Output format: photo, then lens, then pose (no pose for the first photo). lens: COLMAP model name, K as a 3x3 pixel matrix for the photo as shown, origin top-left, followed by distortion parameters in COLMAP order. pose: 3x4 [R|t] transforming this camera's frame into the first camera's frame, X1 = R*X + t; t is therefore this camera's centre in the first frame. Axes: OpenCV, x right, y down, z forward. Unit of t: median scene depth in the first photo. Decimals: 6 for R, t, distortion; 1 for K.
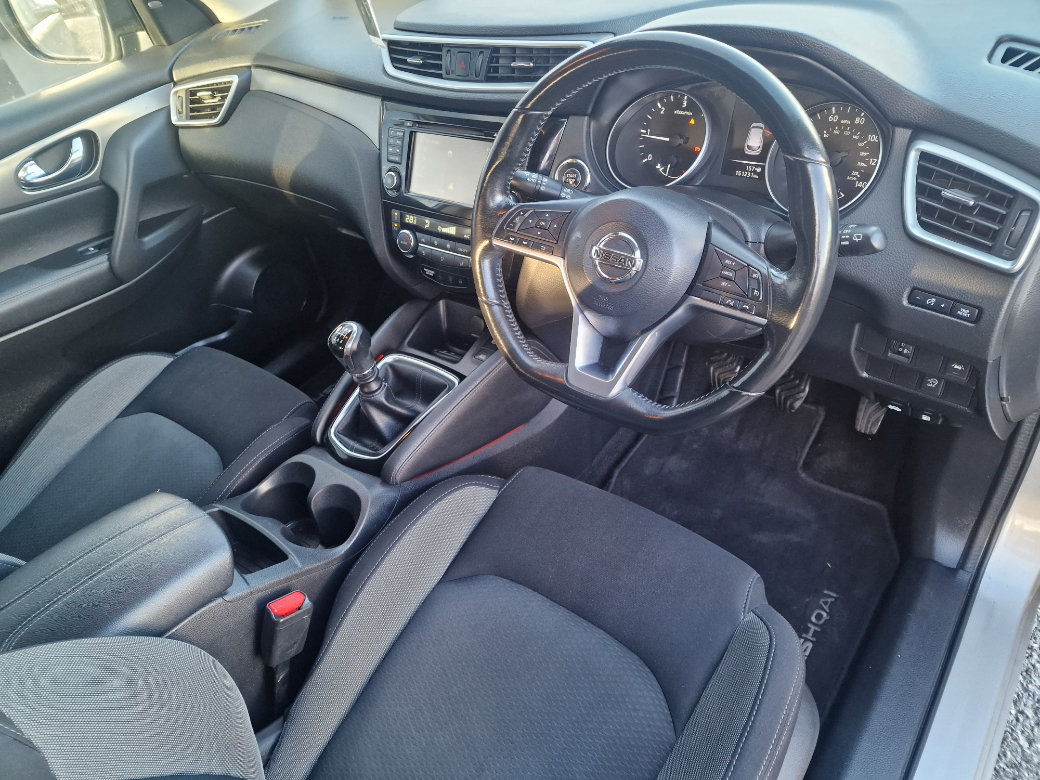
lens RADIAL K [[693.3, 0, 517.3], [0, 693.3, 392.4], [0, 0, 1]] dist [0.024169, -0.007877]
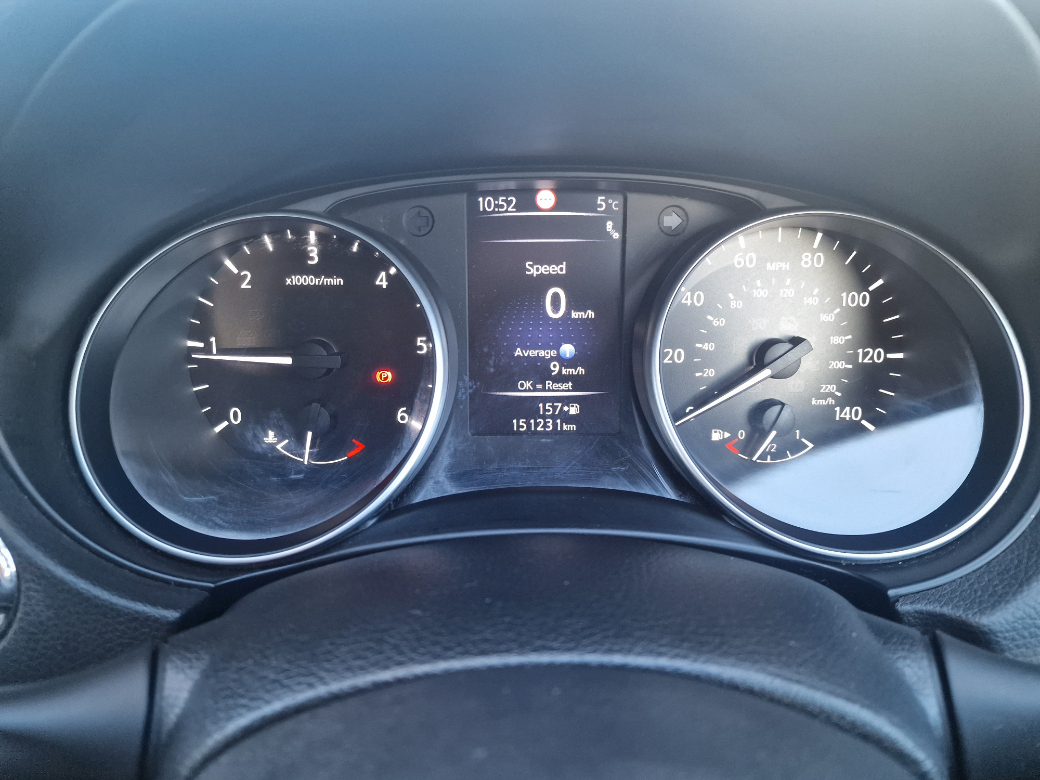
lens RADIAL K [[693.3, 0, 529.4], [0, 693.3, 394.8], [0, 0, 1]] dist [0.024169, -0.007877]
pose [[0.784524, -0.161207, 0.598778, 0.106165], [0.305082, 0.941010, -0.146376, -0.258639], [-0.539859, 0.297512, 0.787426, 0.669496]]
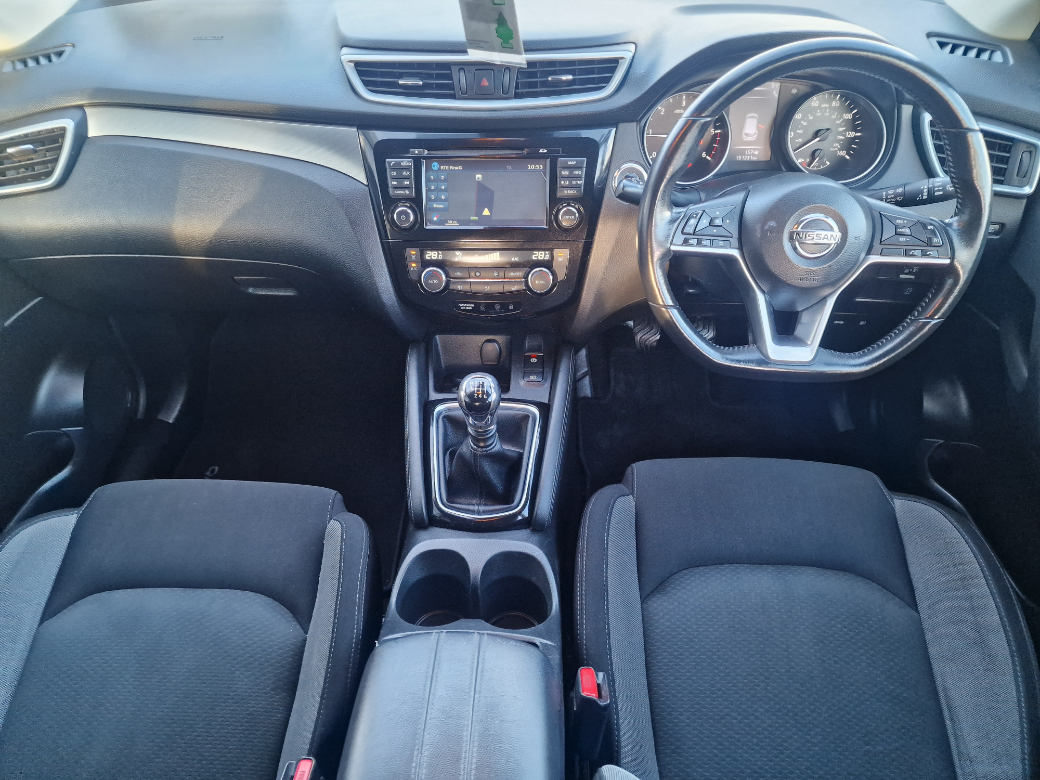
lens RADIAL K [[693.3, 0, 513.7], [0, 693.3, 391.3], [0, 0, 1]] dist [0.024169, -0.007877]
pose [[0.810365, -0.293273, 0.507247, -0.654866], [0.294746, 0.952248, 0.079679, -0.136290], [-0.506393, 0.084940, 0.858109, 0.206165]]
